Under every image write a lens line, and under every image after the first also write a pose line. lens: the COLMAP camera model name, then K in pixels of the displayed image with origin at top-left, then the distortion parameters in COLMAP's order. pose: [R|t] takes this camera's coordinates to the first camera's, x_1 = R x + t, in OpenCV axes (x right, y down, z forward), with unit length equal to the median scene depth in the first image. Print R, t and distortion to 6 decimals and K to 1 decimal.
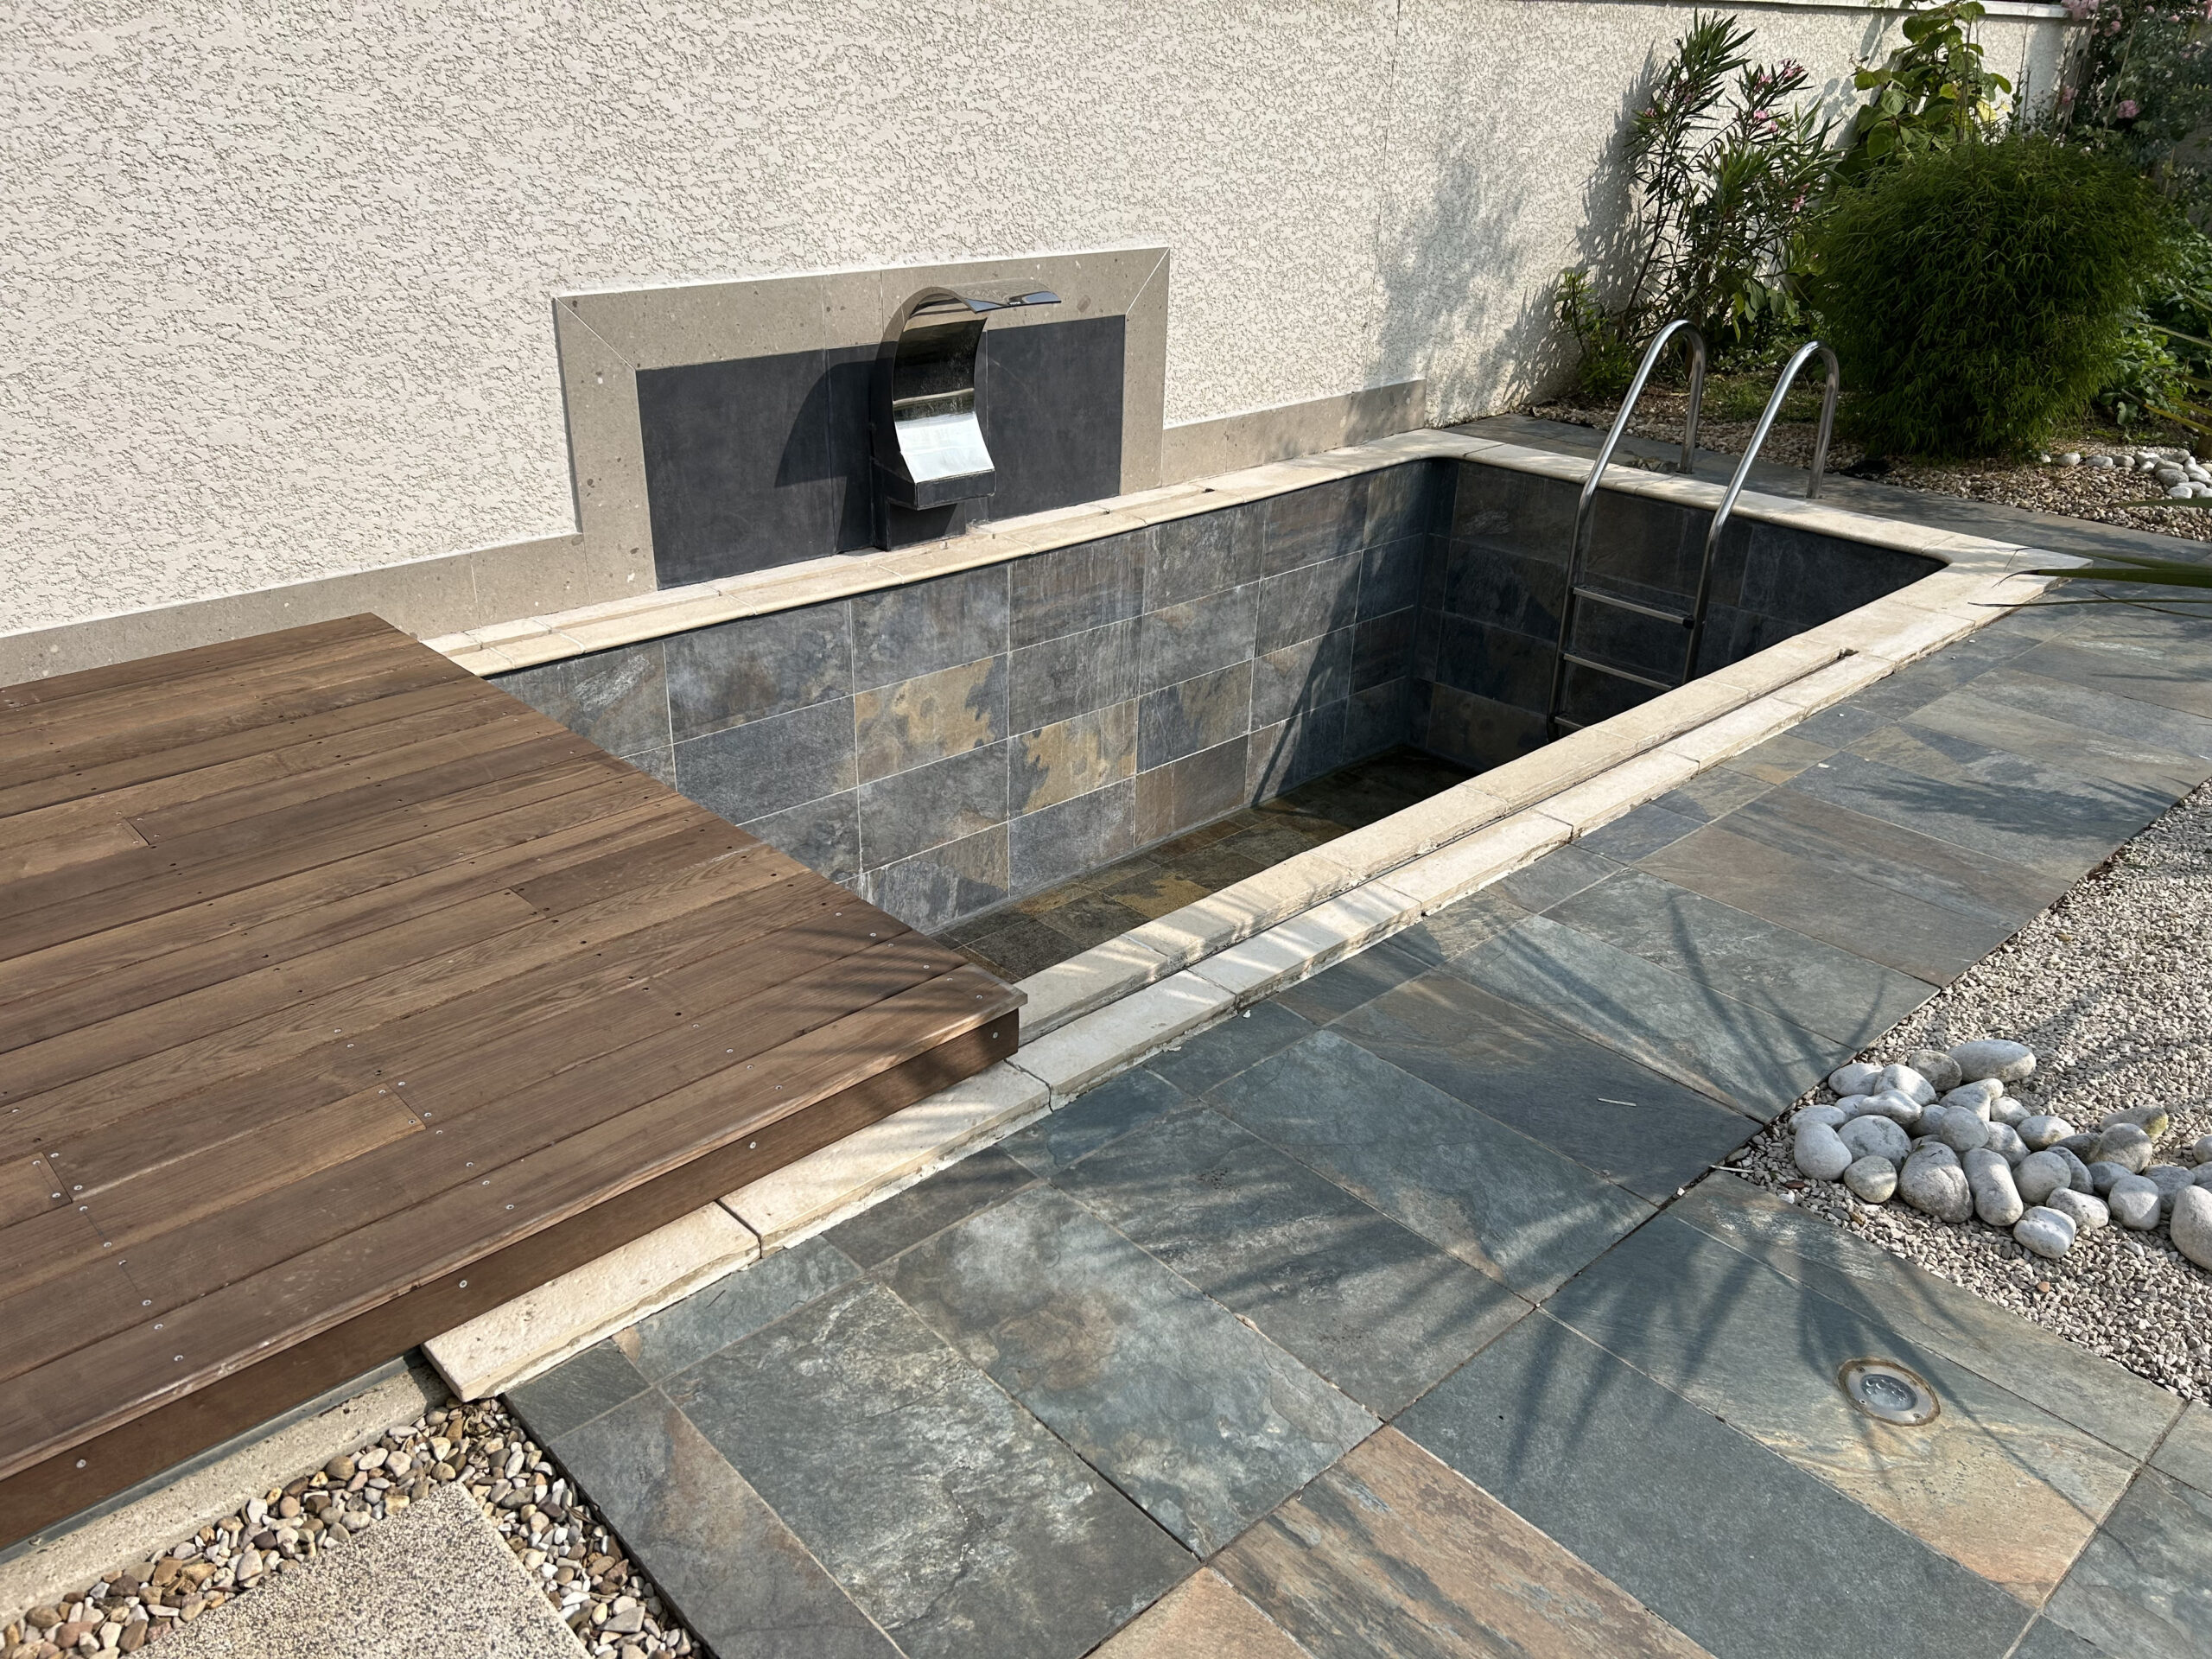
lens RADIAL K [[1690.9, 0, 1117.3], [0, 1690.9, 825.6], [0, 0, 1]] dist [0.058779, -0.071239]
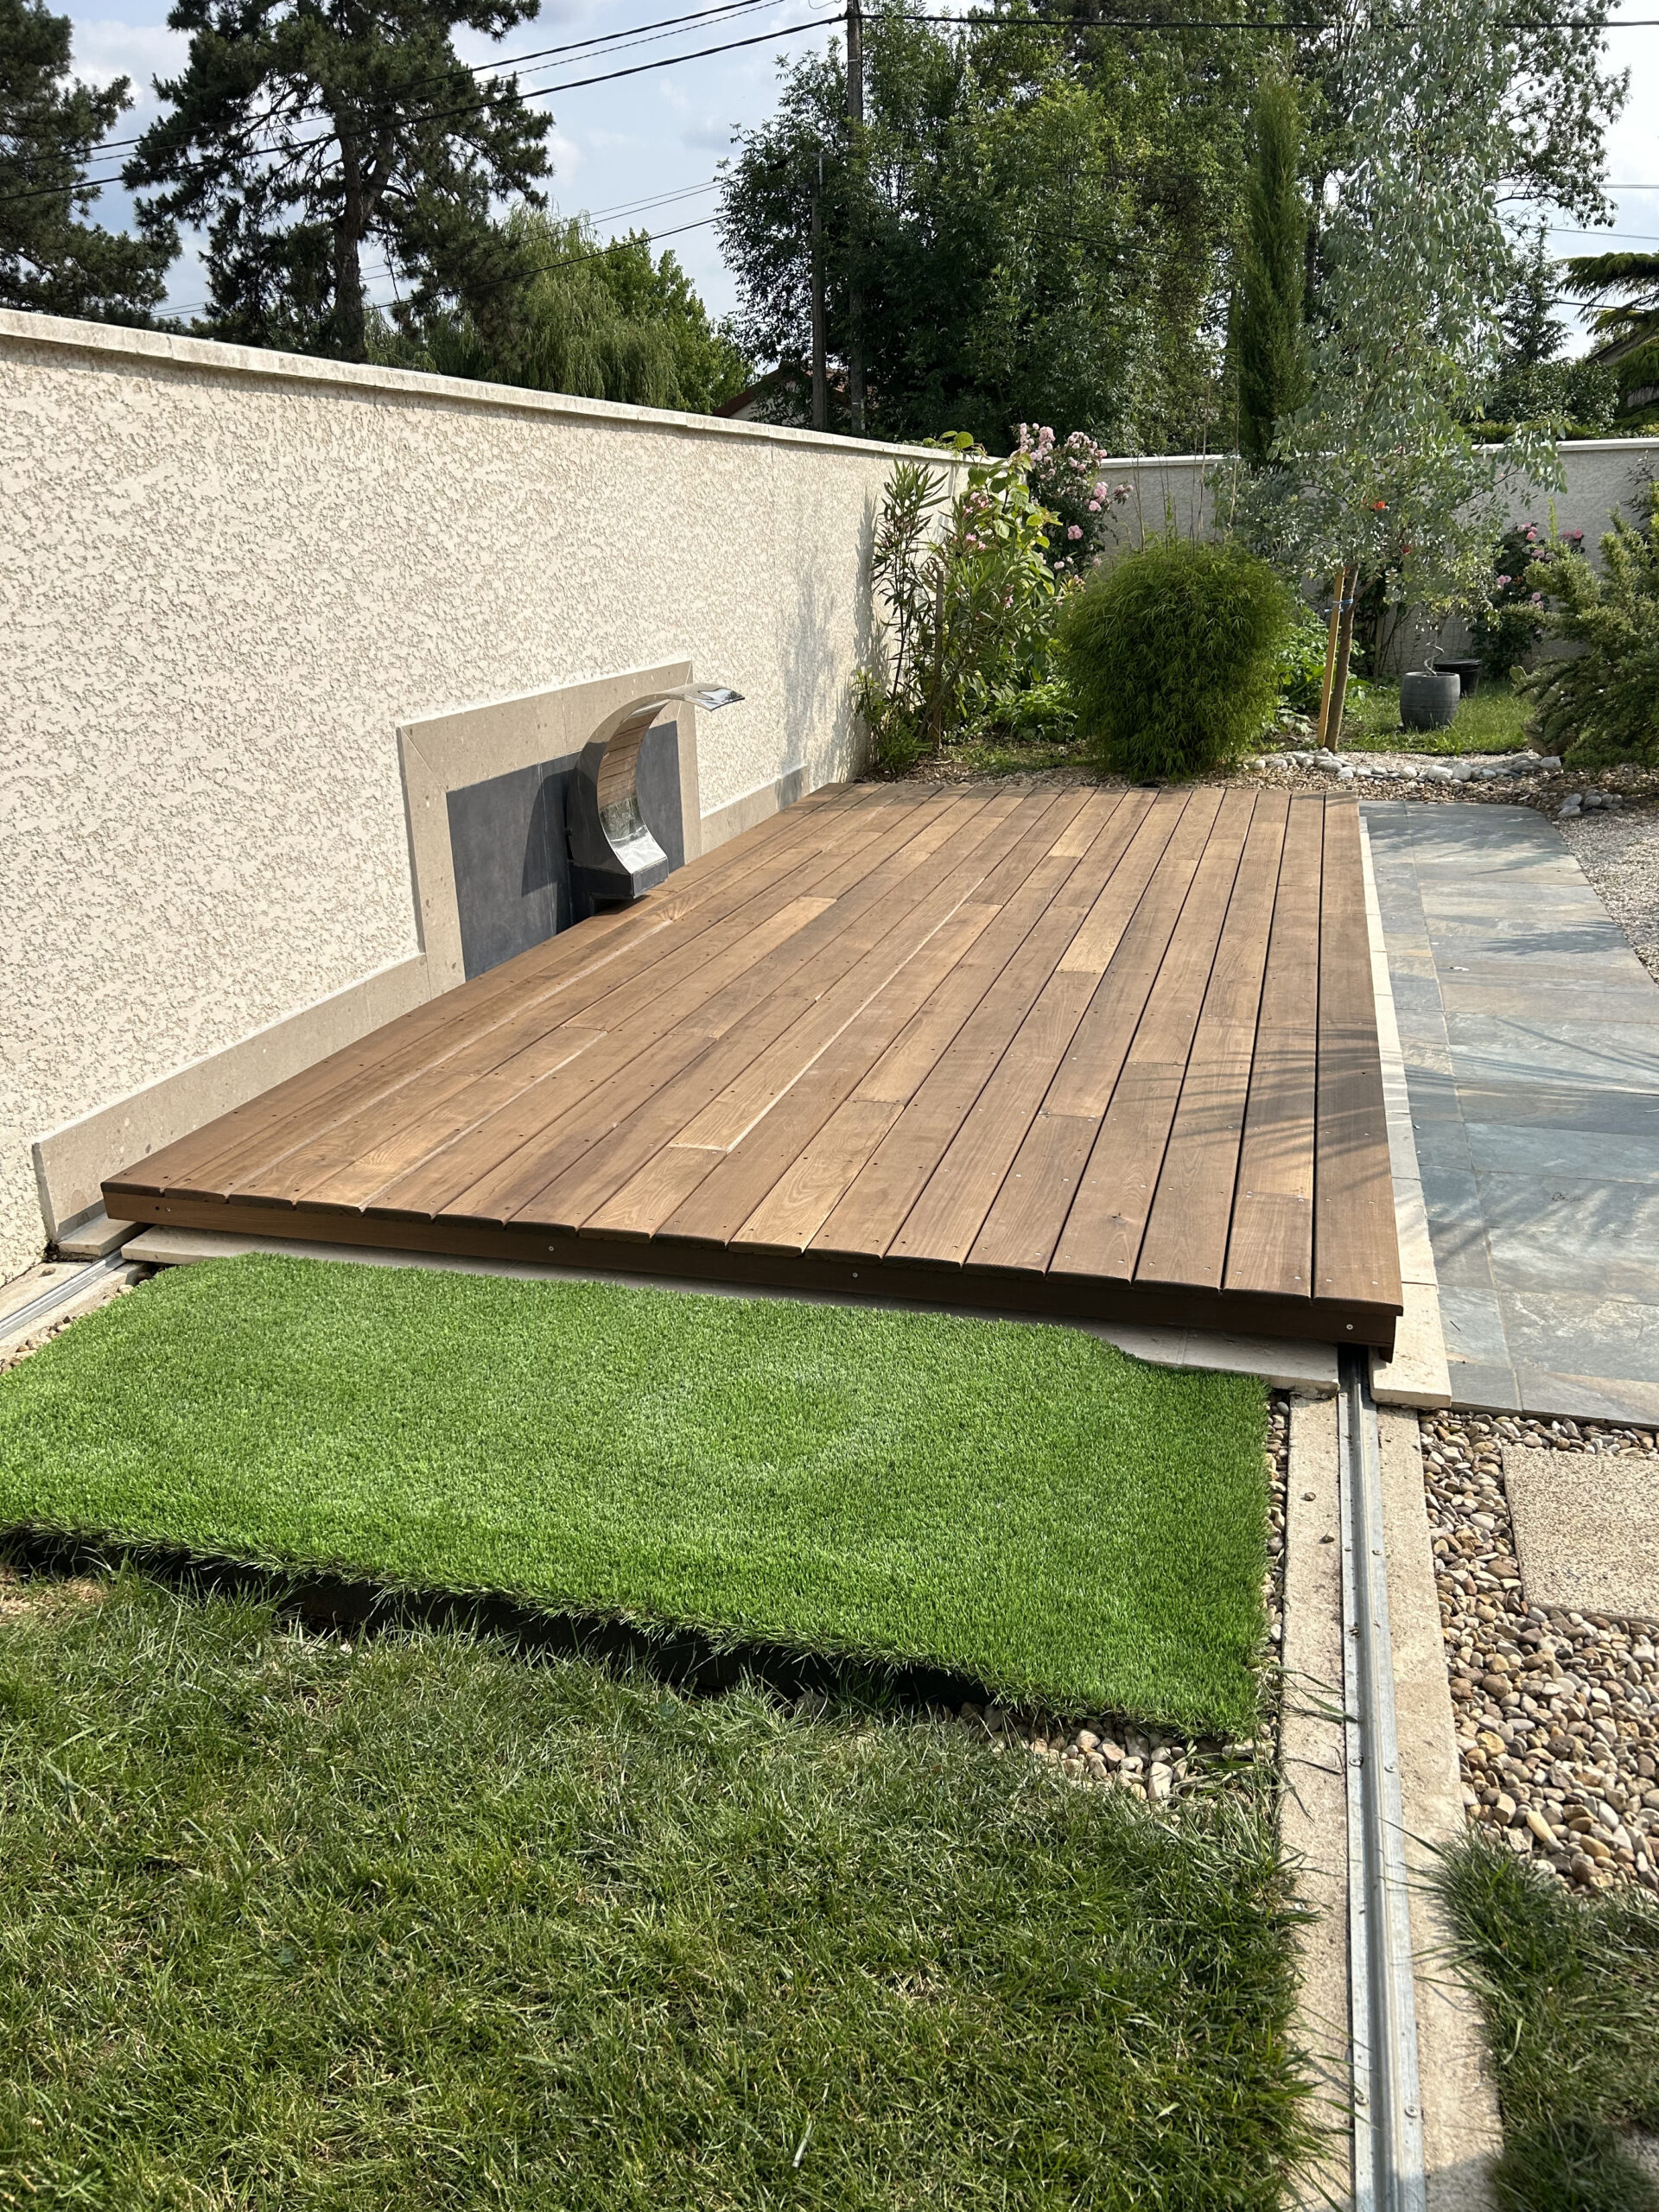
lens RADIAL K [[1699.2, 0, 868.3], [0, 1699.2, 1101.1], [0, 0, 1]] dist [0.001424, 0.001008]
pose [[0.852141, -0.206427, 0.480877, -0.640151], [0.254204, 0.966496, -0.035573, 0.018474], [-0.457423, 0.152554, 0.876066, 0.003471]]
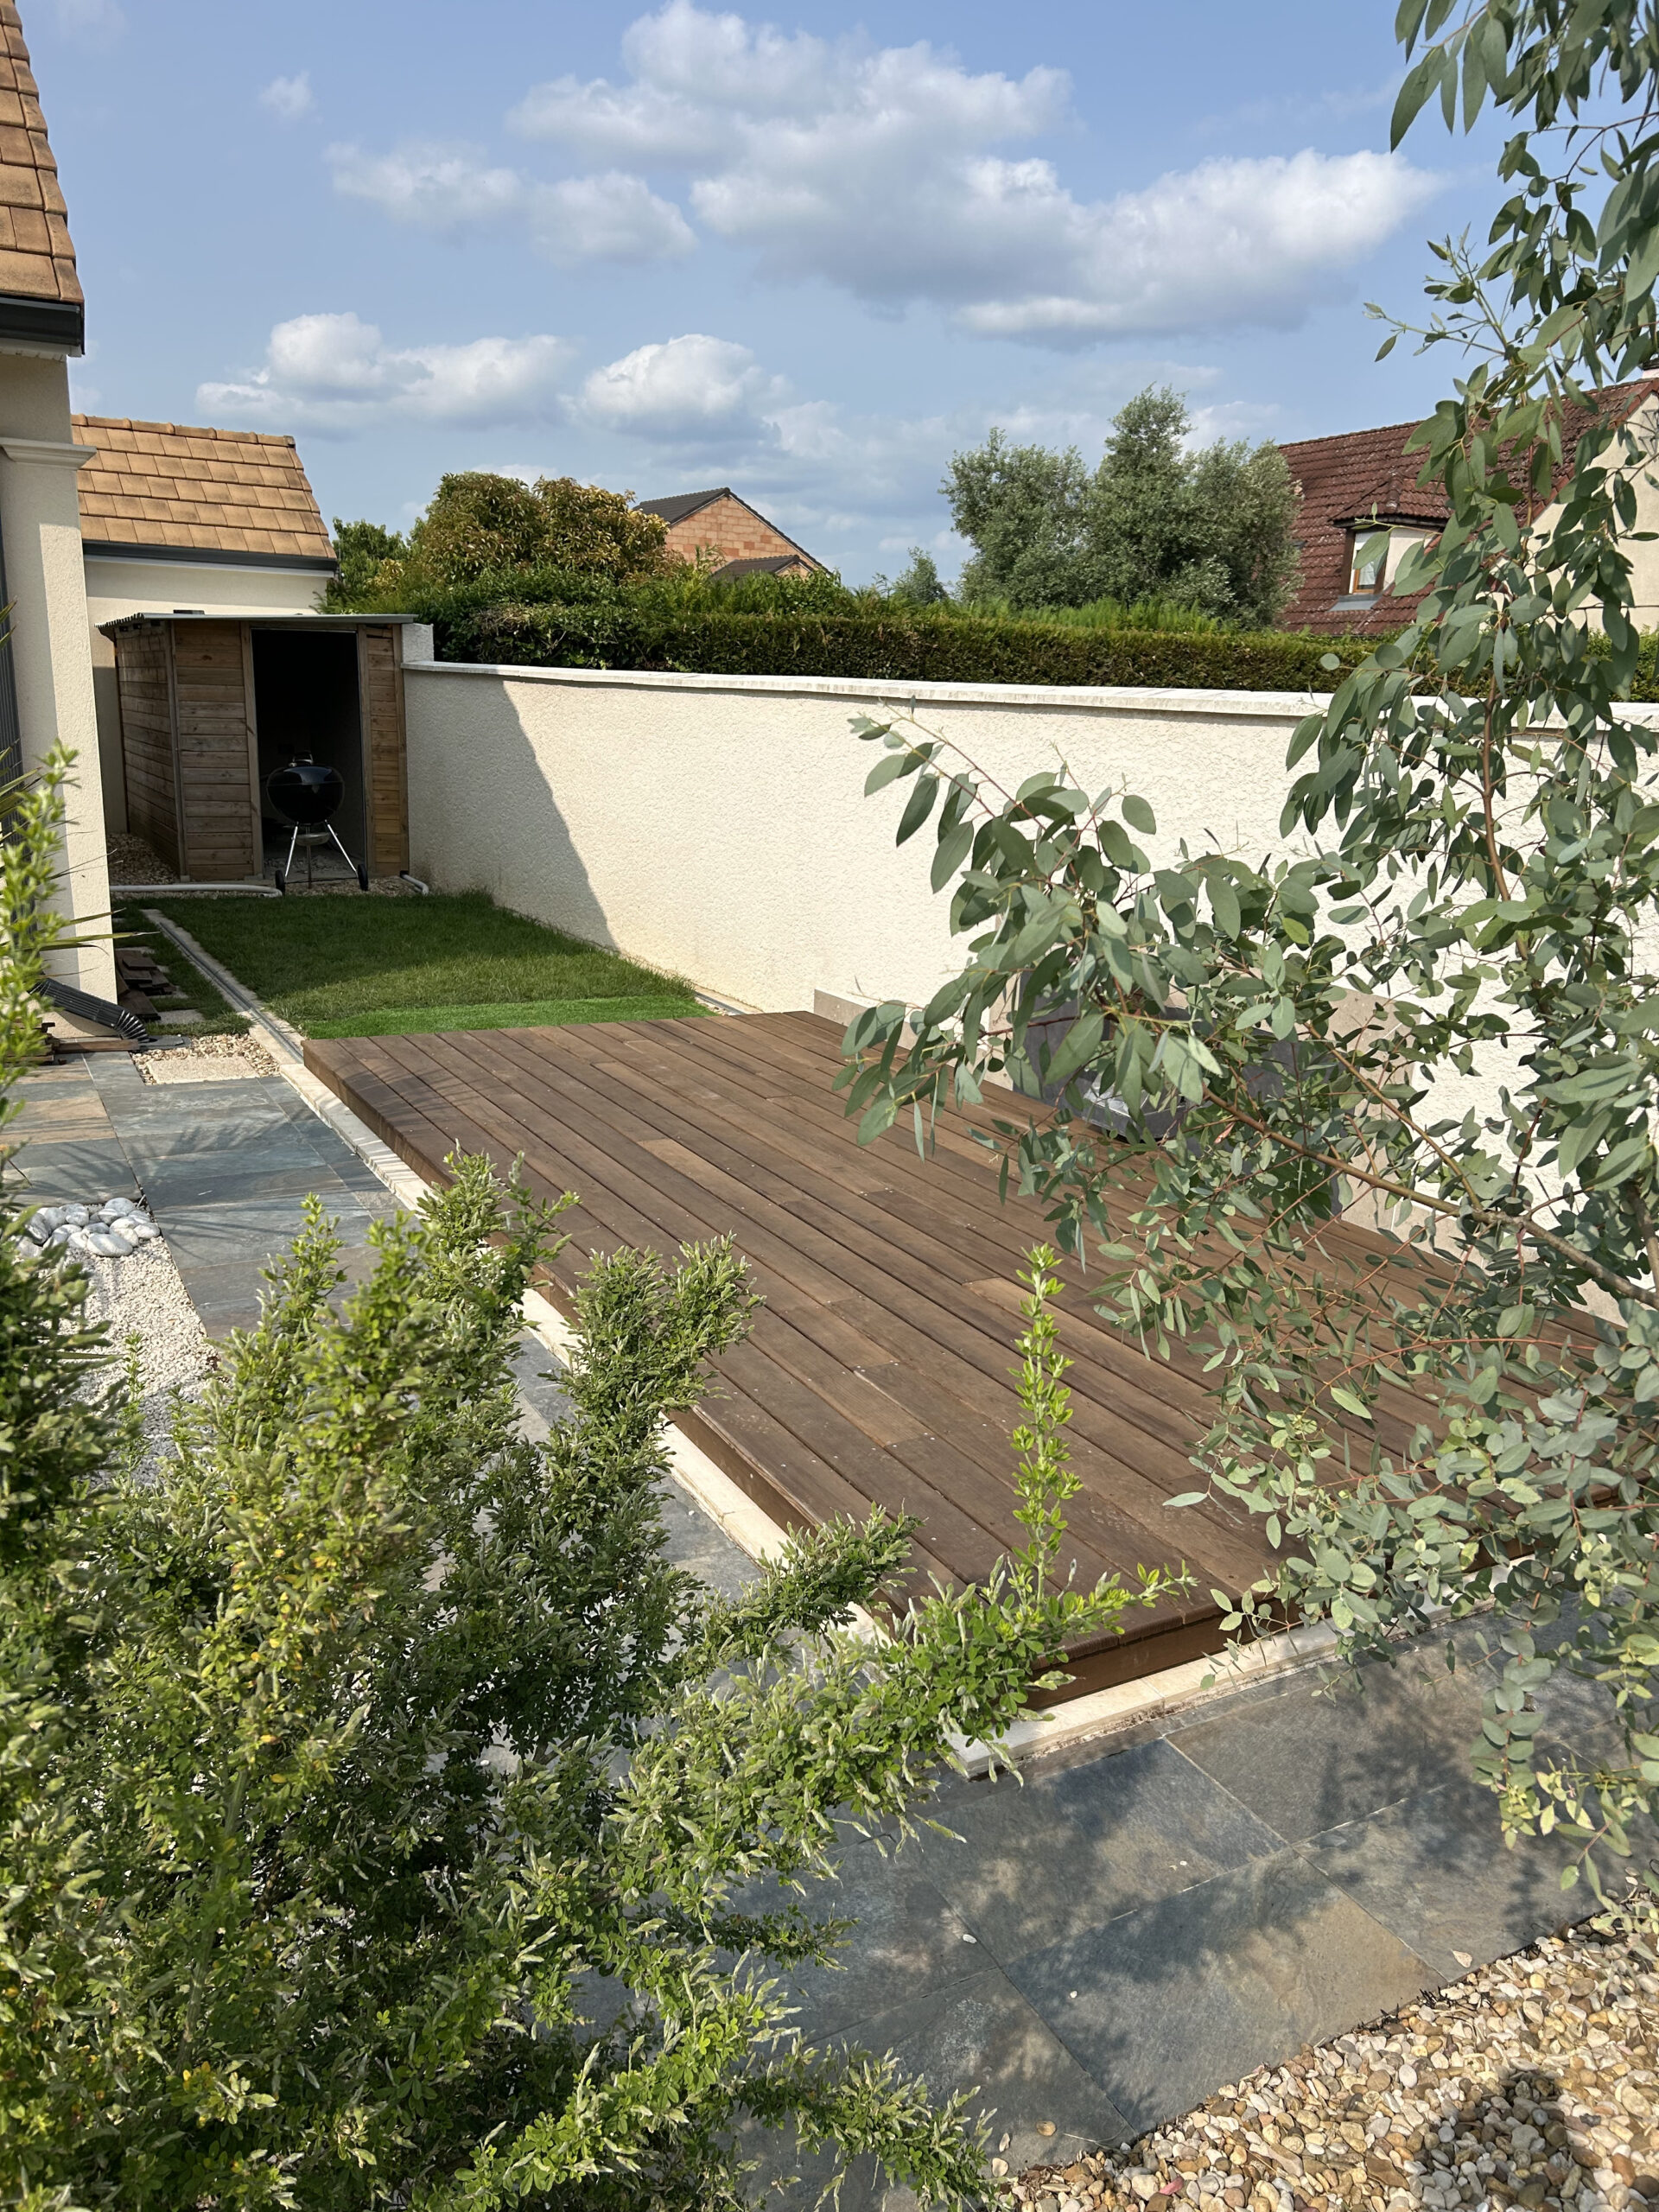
lens RADIAL K [[1690.9, 0, 801.7], [0, 1690.9, 1112.2], [0, 0, 1]] dist [0.058779, -0.071239]
pose [[-0.274279, 0.207348, -0.939030, 1.301947], [-0.441941, 0.840075, 0.314583, -0.581755], [0.854084, 0.501280, -0.138779, 1.184215]]
